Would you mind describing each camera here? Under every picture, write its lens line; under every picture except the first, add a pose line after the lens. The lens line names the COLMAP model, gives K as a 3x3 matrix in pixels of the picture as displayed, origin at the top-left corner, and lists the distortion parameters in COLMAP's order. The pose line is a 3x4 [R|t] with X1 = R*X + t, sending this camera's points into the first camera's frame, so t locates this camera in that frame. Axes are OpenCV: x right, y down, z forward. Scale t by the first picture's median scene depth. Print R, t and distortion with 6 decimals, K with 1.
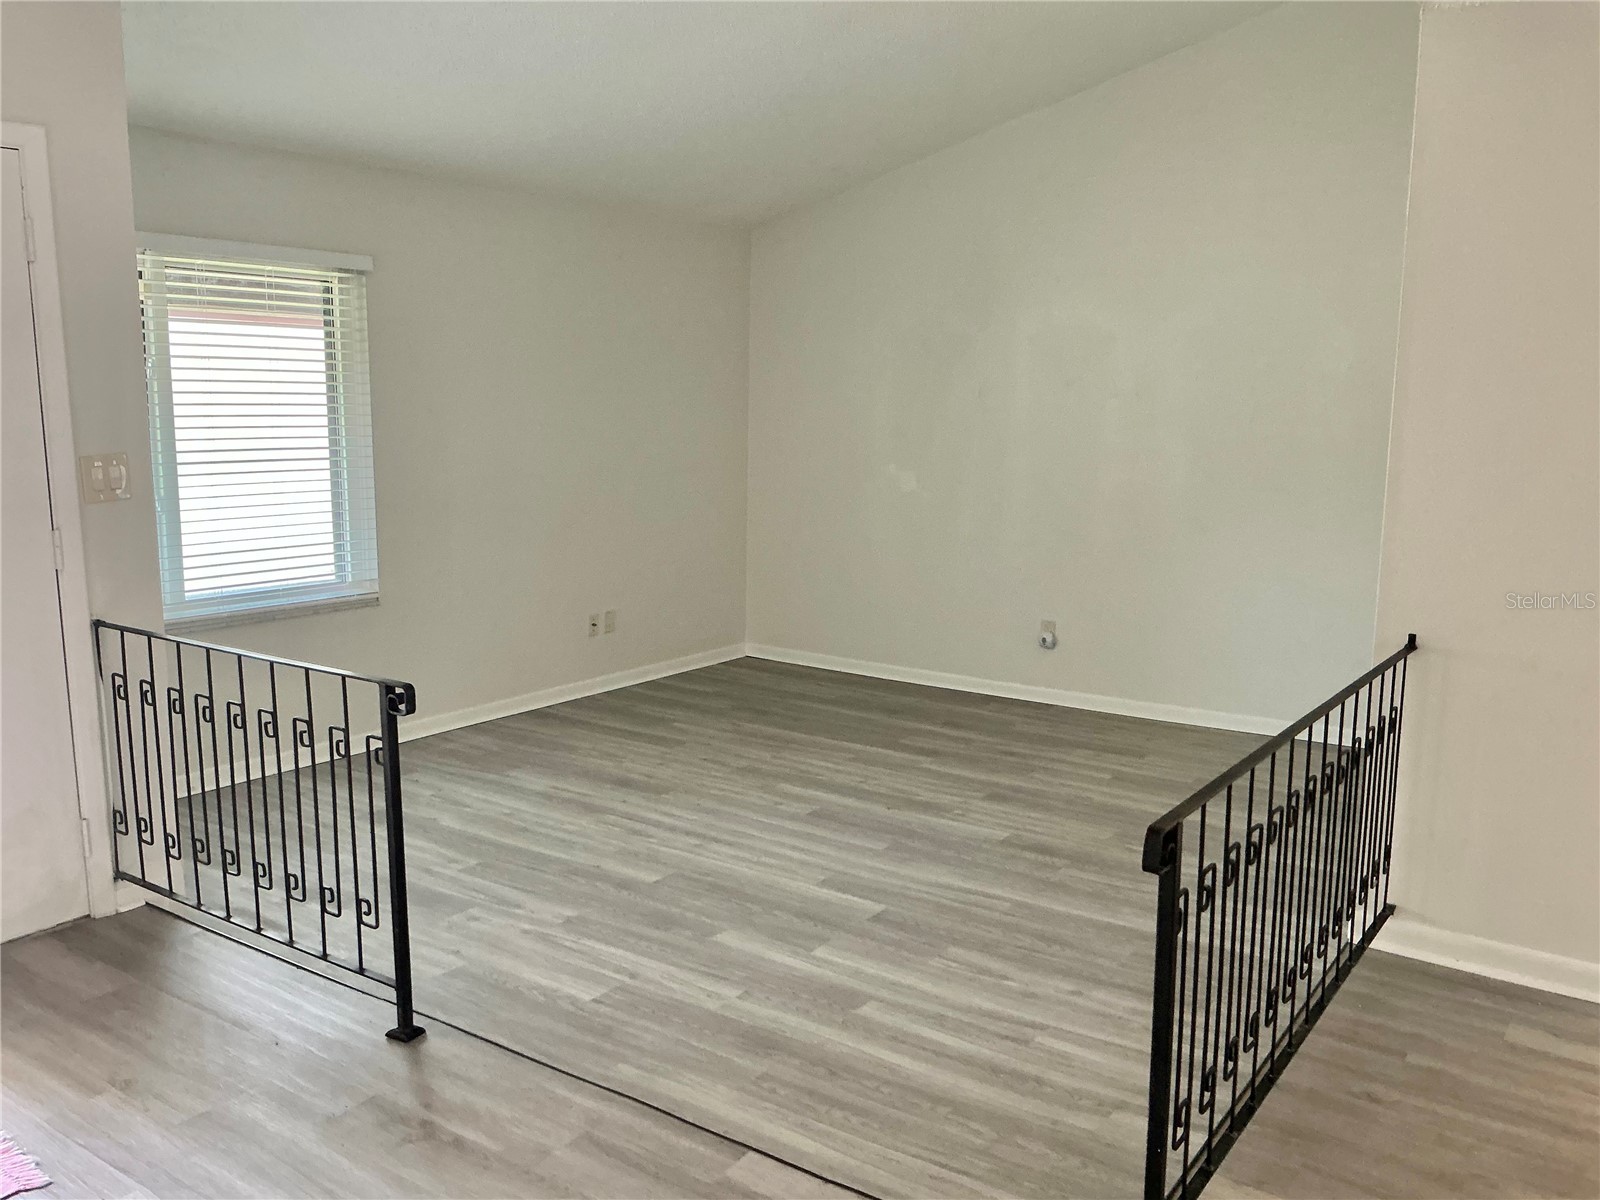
lens RADIAL K [[1335.3, 0, 802.4], [0, 1335.3, 605.1], [0, 0, 1]] dist [0.056995, -0.121438]
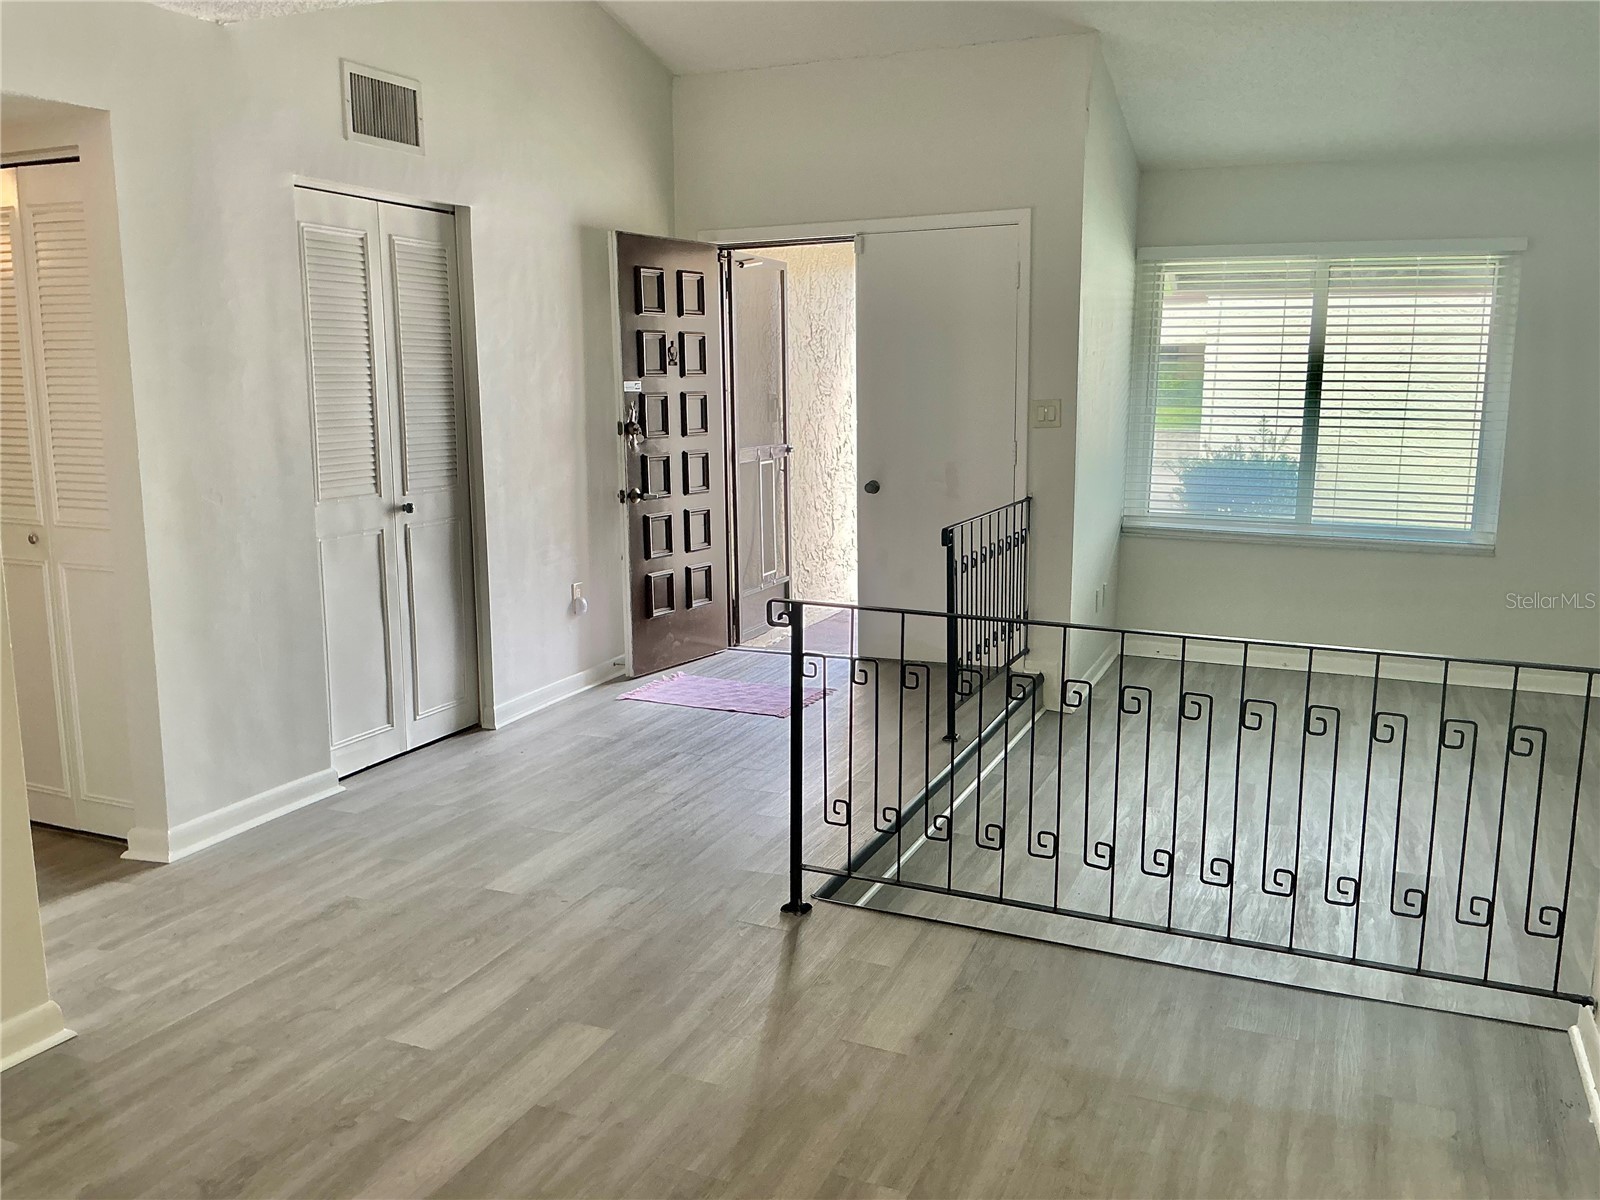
lens RADIAL K [[1335.3, 0, 807.5], [0, 1335.3, 595.7], [0, 0, 1]] dist [0.056995, -0.121438]
pose [[0.196696, 0.158473, -0.967573, 0.737300], [-0.152405, 0.979798, 0.129494, -0.028229], [0.968547, 0.121992, 0.216874, 0.253264]]
